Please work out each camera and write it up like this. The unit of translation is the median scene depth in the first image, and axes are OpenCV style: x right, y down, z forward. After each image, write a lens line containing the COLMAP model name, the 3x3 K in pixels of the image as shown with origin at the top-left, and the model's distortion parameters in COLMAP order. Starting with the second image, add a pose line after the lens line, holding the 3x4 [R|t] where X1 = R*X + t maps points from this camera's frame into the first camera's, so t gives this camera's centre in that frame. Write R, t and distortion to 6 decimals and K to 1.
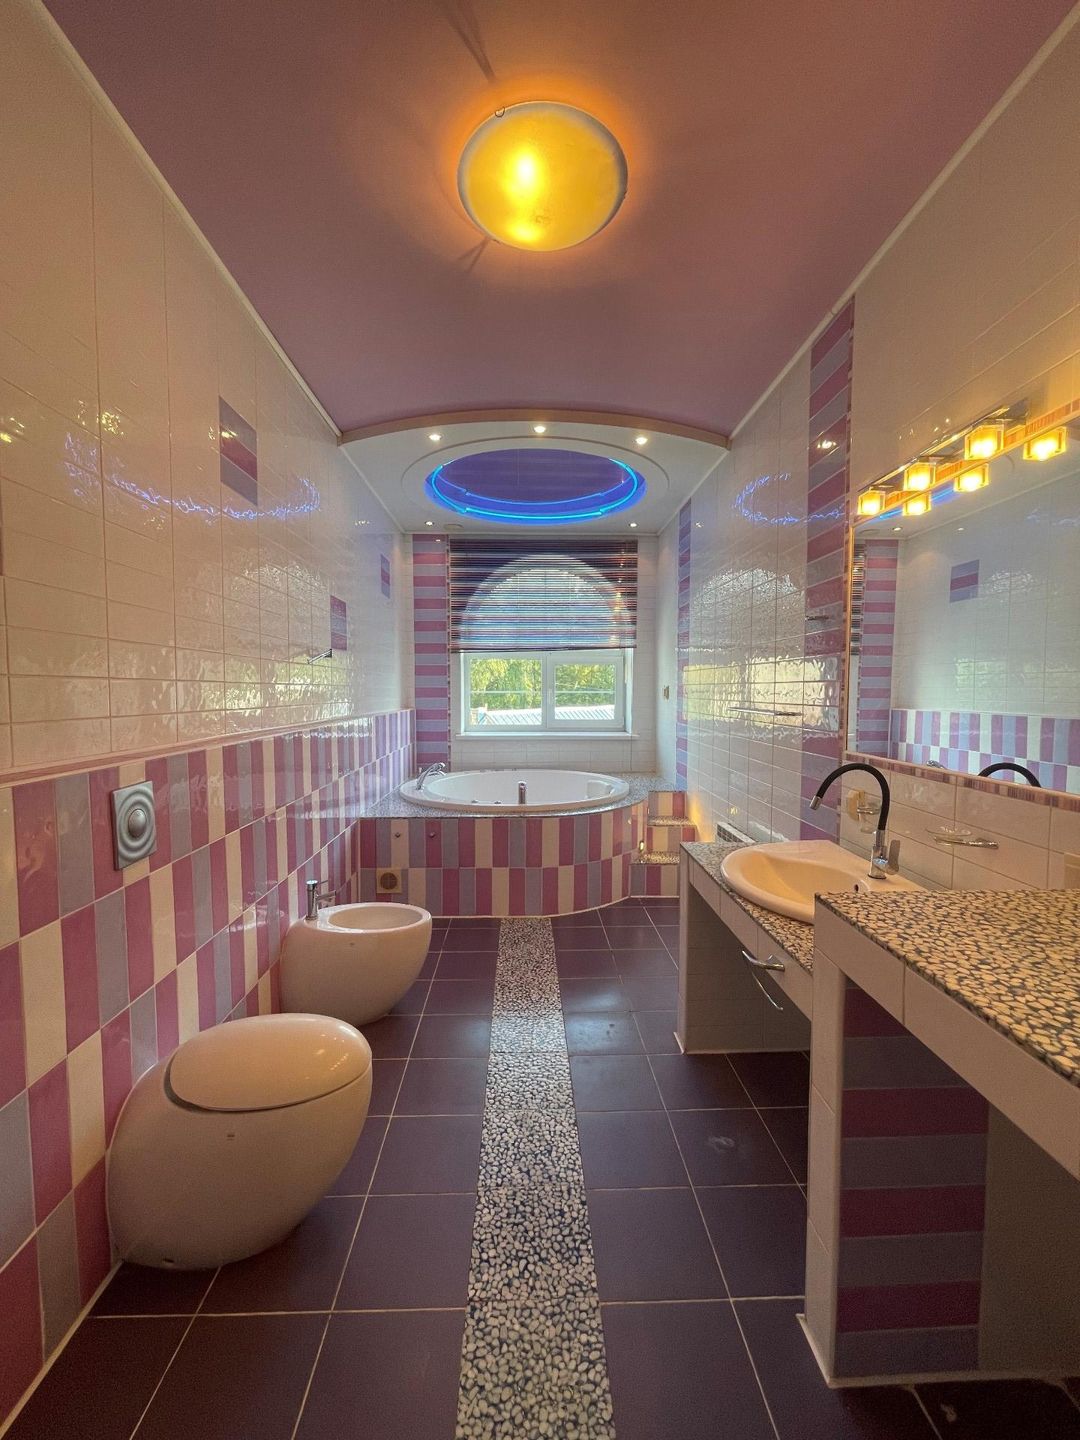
lens RADIAL K [[587.0, 0, 536.4], [0, 587.0, 727.4], [0, 0, 1]] dist [-0.008495, 0.005066]
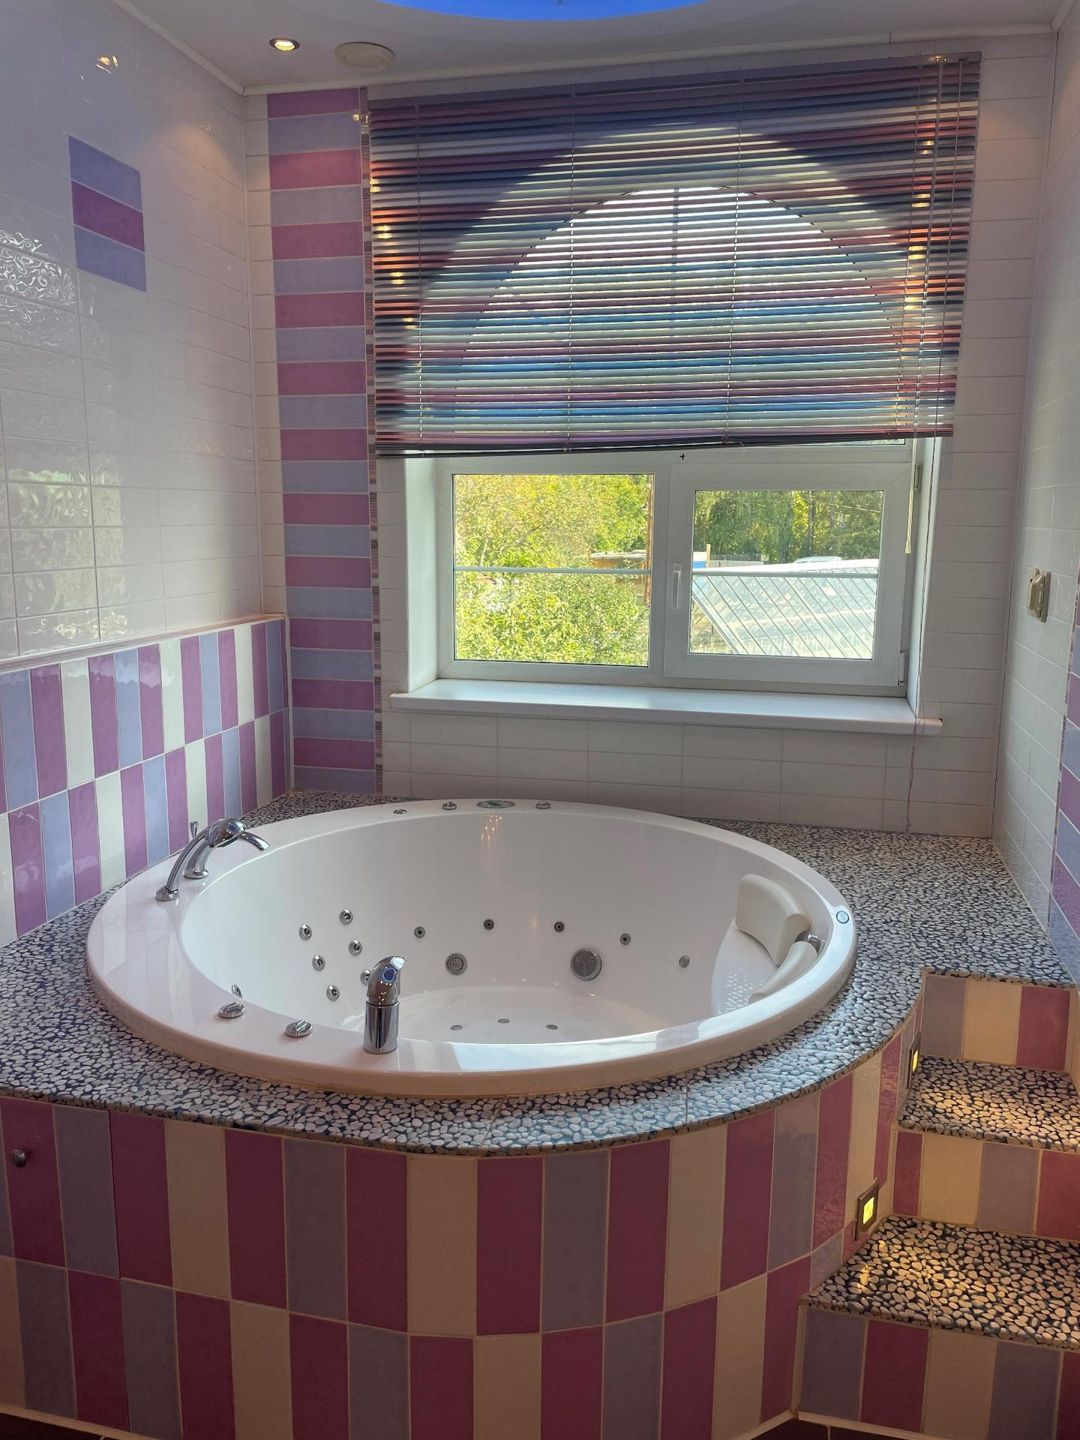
lens RADIAL K [[1081.7, 0, 548.0], [0, 1081.7, 708.7], [0, 0, 1]] dist [0.068992, -0.075365]
pose [[0.967782, 0.050487, -0.246676, 0.171067], [-0.021447, 0.992660, 0.119023, -0.087298], [0.250875, -0.109898, 0.961761, 0.585056]]
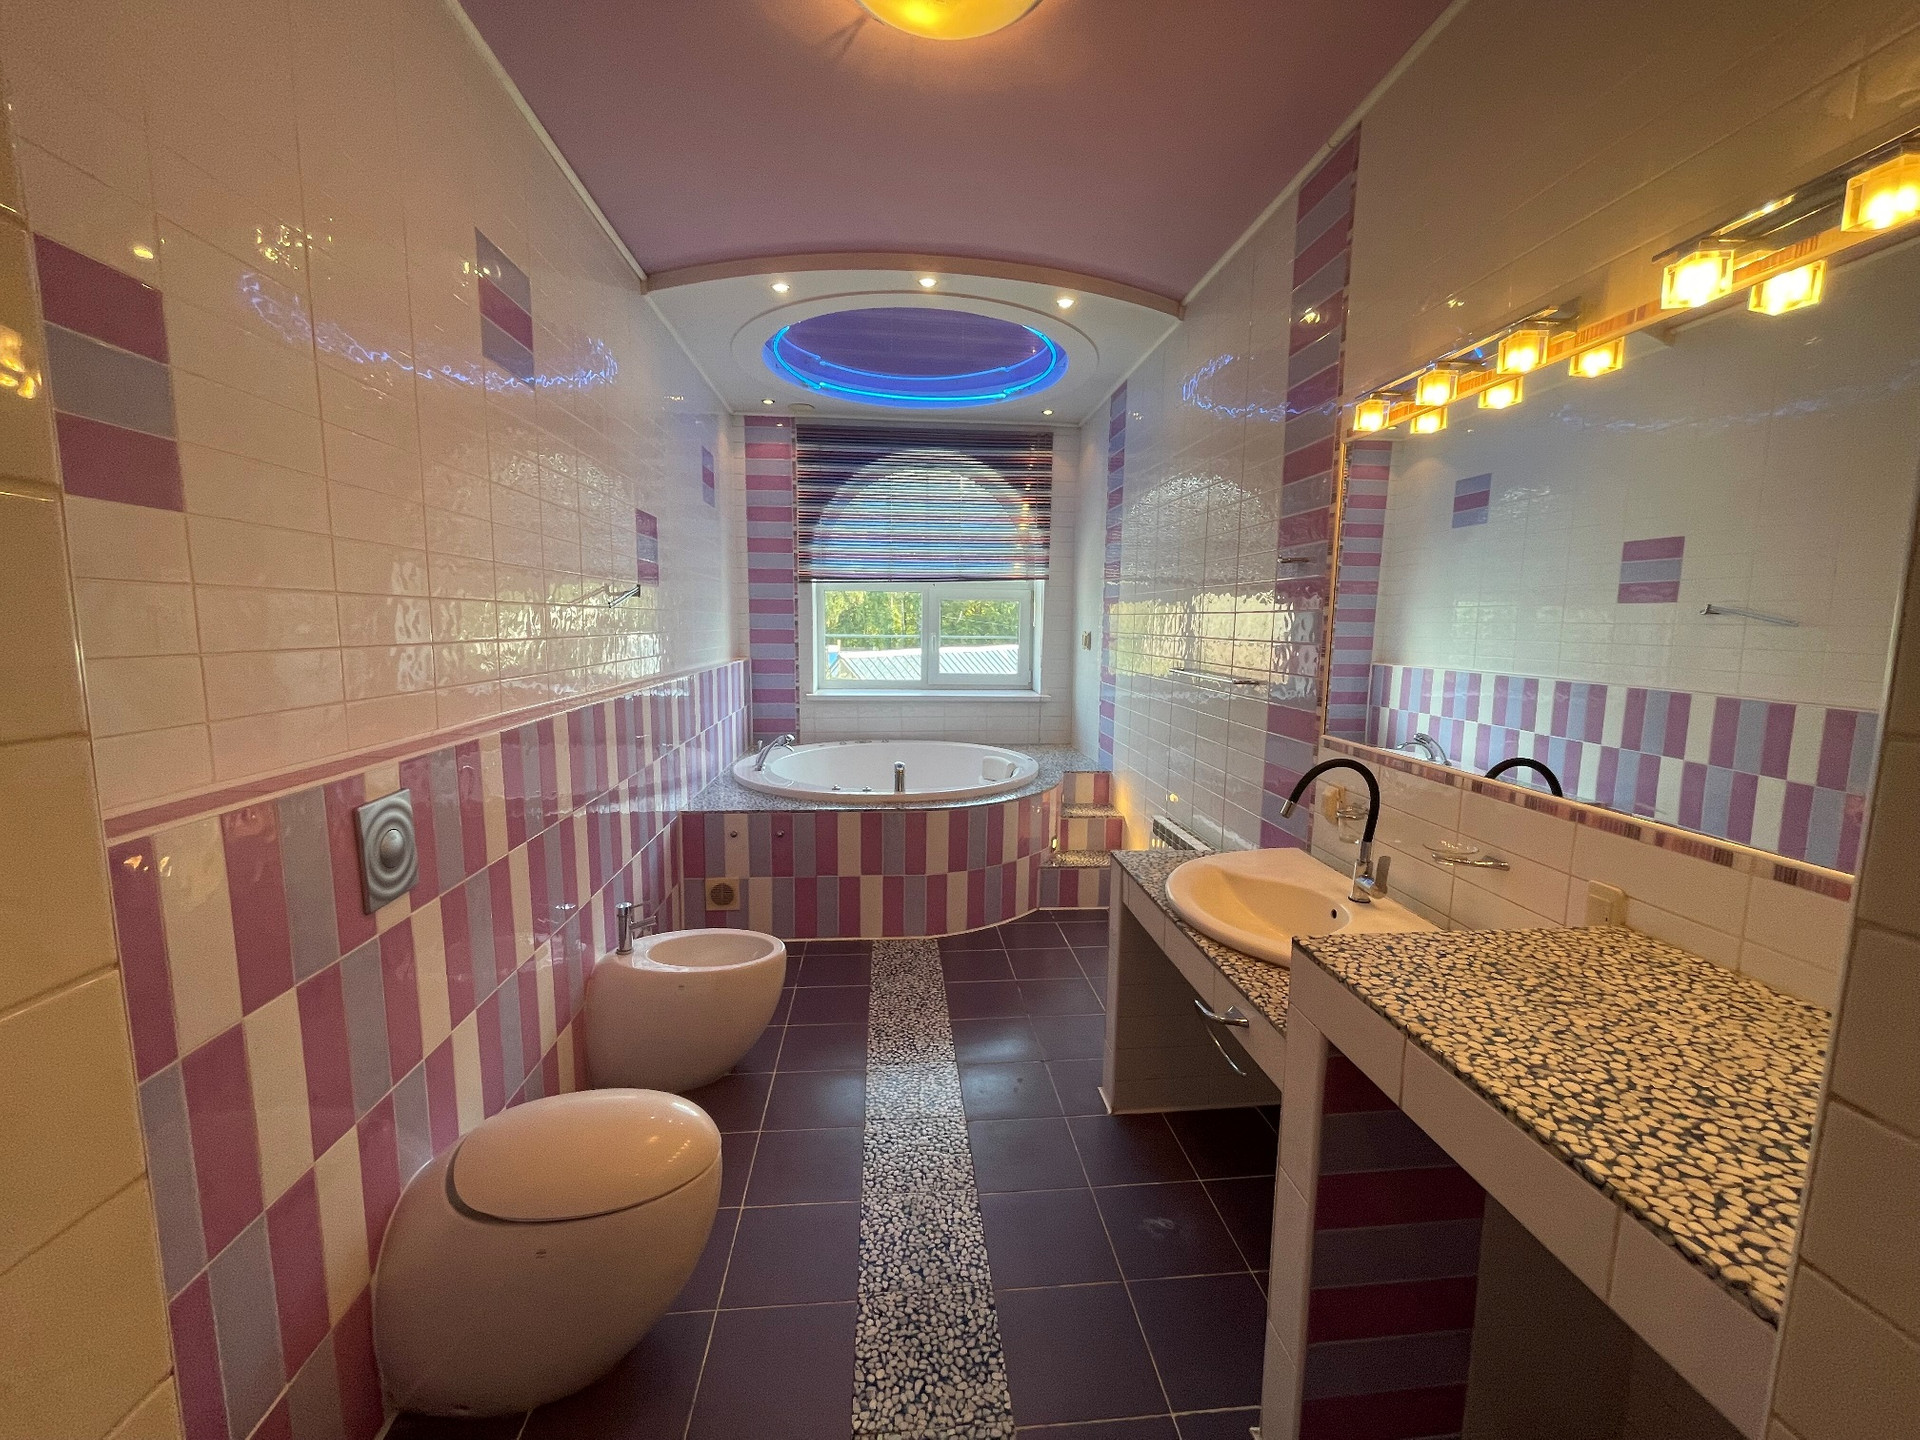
lens RADIAL K [[782.7, 0, 958.9], [0, 782.7, 728.5], [0, 0, 1]] dist [-0.008495, 0.005066]
pose [[0.997726, 0.002408, 0.067356, -0.016911], [-0.007268, 0.997378, 0.072002, -0.024722], [-0.067006, -0.072328, 0.995128, -0.002597]]
